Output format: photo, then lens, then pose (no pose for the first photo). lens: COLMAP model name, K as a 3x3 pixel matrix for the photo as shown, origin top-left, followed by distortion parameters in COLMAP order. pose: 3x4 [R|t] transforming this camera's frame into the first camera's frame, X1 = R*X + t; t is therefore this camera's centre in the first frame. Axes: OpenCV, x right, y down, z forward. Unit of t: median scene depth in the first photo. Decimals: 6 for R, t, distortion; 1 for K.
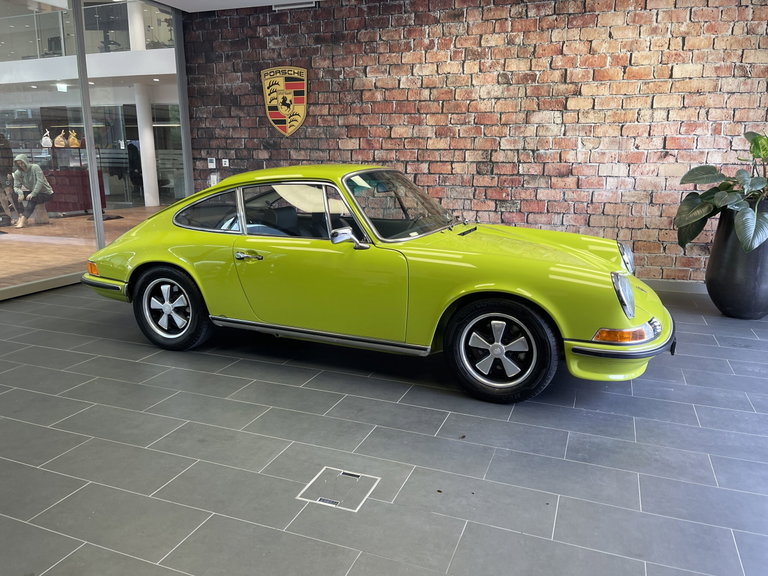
lens RADIAL K [[585.7, 0, 387.8], [0, 585.7, 290.6], [0, 0, 1]] dist [0.092778, -0.119042]
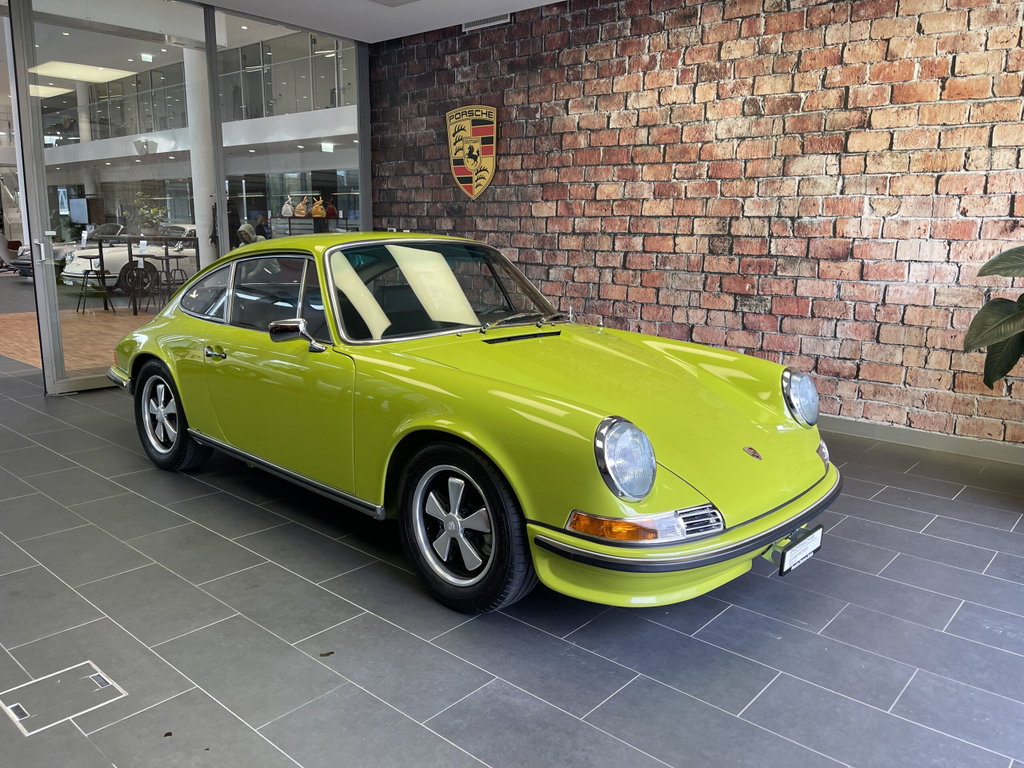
lens RADIAL K [[780.9, 0, 520.2], [0, 780.9, 387.9], [0, 0, 1]] dist [0.092778, -0.119042]
pose [[0.939246, 0.076254, -0.334667, 0.258829], [-0.085655, 0.996235, -0.013399, -0.019494], [0.332385, 0.041251, 0.942241, 0.112513]]
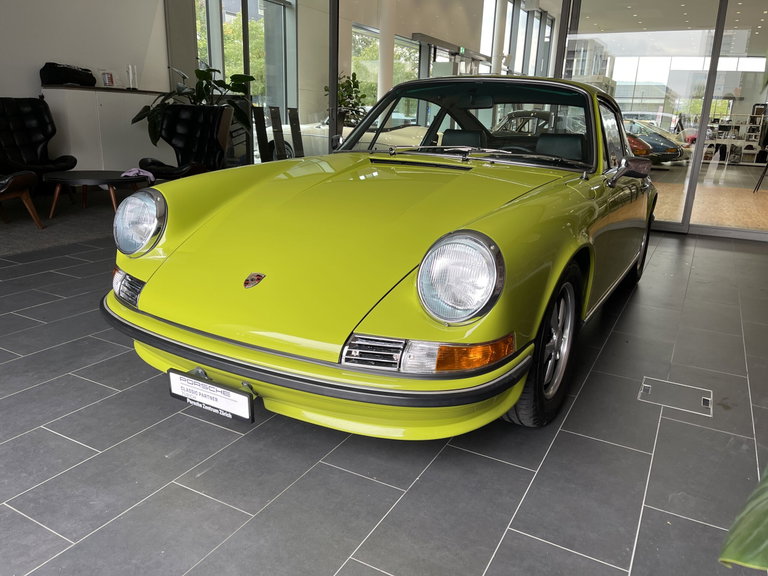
lens RADIAL K [[585.7, 0, 390.8], [0, 585.7, 283.6], [0, 0, 1]] dist [0.092778, -0.119042]
pose [[-0.133532, 0.255253, -0.957609, 0.494194], [-0.256028, 0.924576, 0.282149, -0.093912], [0.957402, 0.282851, -0.058108, 0.633636]]
